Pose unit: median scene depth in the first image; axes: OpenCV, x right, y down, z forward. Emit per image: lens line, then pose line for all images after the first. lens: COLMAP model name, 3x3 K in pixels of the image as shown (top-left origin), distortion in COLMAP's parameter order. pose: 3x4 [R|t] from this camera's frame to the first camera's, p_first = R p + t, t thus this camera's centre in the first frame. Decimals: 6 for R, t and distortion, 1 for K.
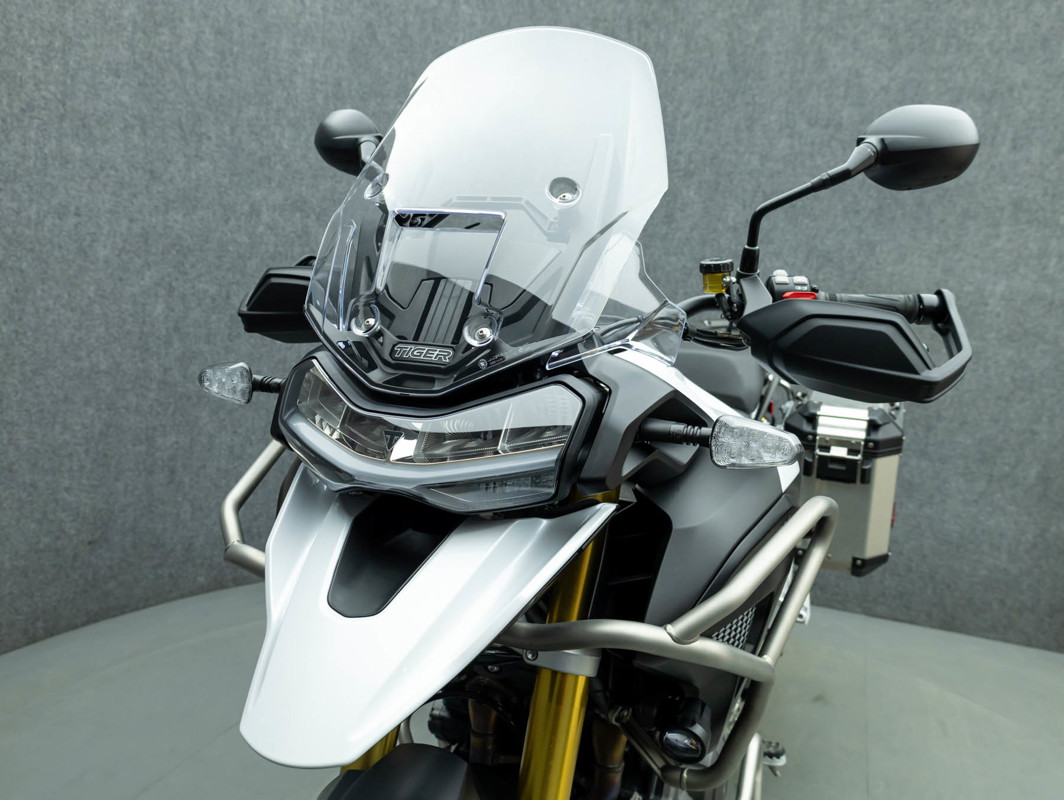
lens RADIAL K [[874.2, 0, 561.2], [0, 874.2, 397.0], [0, 0, 1]] dist [0.014167, 0.005542]
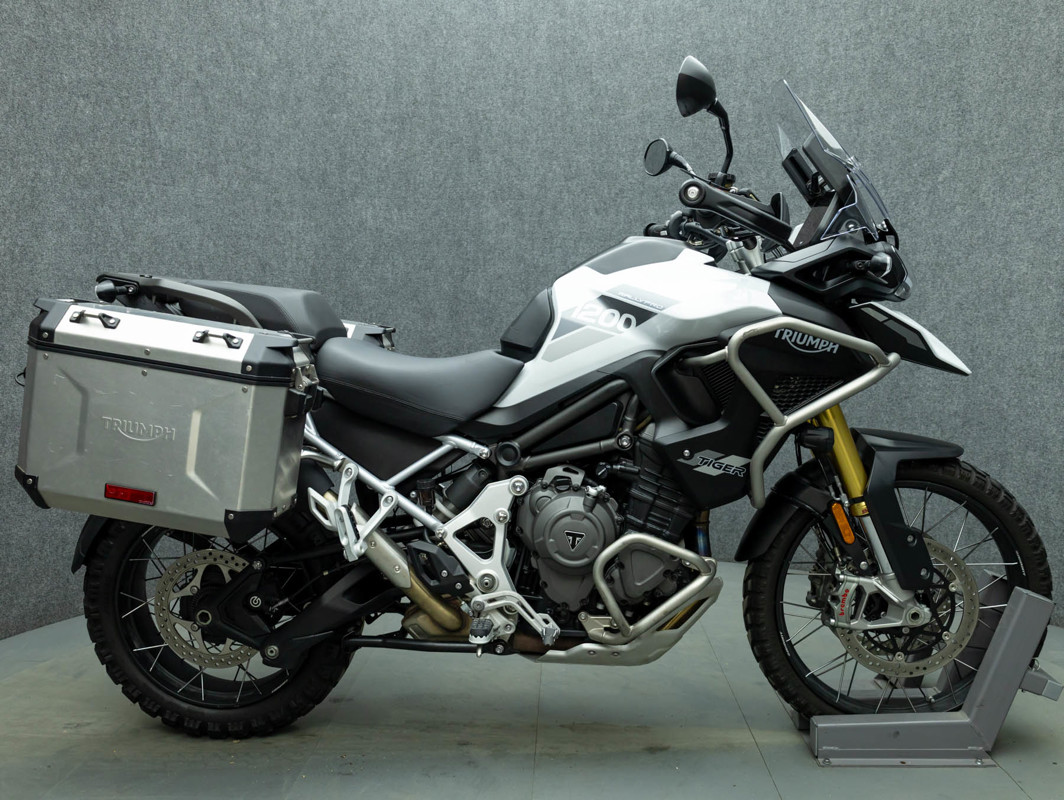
lens RADIAL K [[948.8, 0, 538.9], [0, 948.8, 399.6], [0, 0, 1]] dist [-0.015405, -0.012405]
pose [[0.329798, -0.020423, -0.943831, 0.777947], [-0.122520, 0.990385, -0.064242, 0.133744], [0.936067, 0.136825, 0.324125, 0.326662]]
